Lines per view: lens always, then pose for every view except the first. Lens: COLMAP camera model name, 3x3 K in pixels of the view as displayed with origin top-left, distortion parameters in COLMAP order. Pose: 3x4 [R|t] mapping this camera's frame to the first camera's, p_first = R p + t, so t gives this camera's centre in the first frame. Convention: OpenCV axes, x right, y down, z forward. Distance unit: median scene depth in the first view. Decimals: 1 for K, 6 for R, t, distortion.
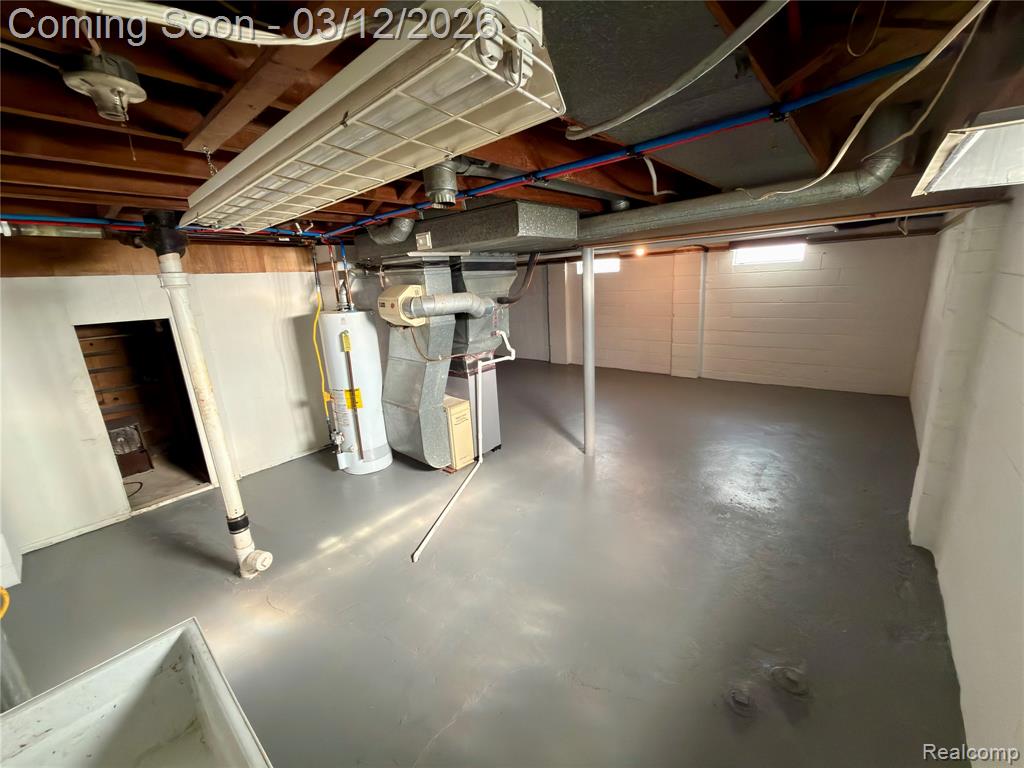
lens RADIAL K [[408.2, 0, 515.7], [0, 408.2, 385.2], [0, 0, 1]] dist [0.002800, 0.000216]
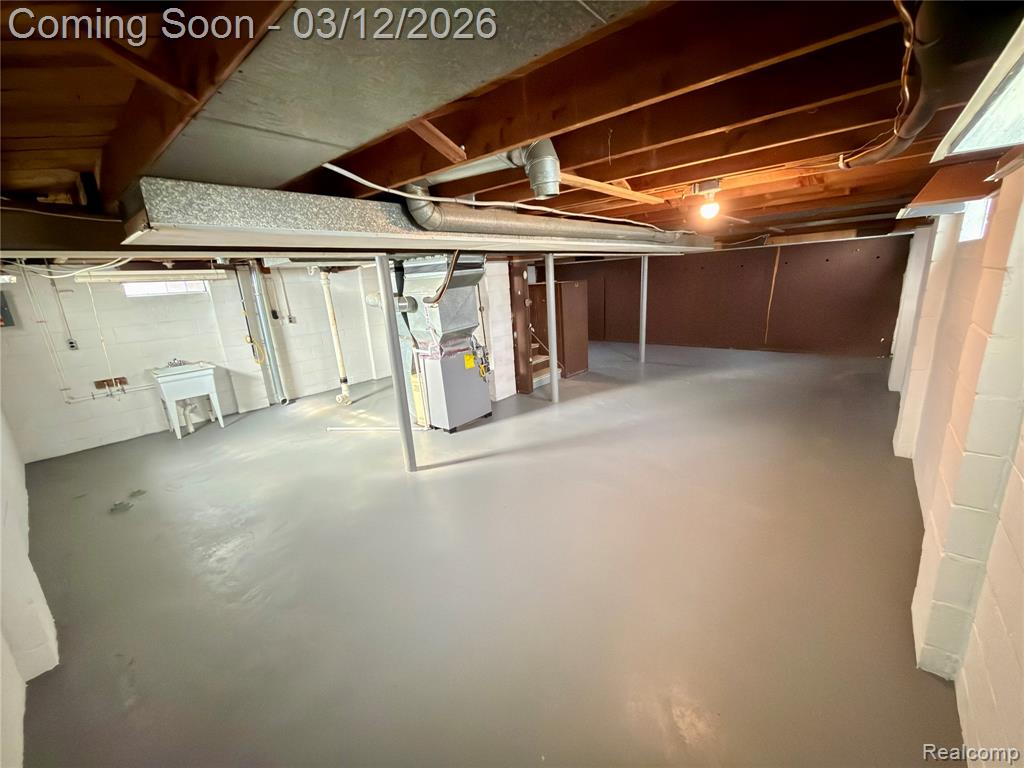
lens RADIAL K [[408.2, 0, 515.7], [0, 408.2, 385.2], [0, 0, 1]] dist [0.002800, 0.000216]
pose [[0.015727, 0.308140, -0.951211, 1.465254], [-0.192055, 0.934545, 0.299566, -0.497355], [0.981258, 0.177974, 0.073877, 1.601287]]
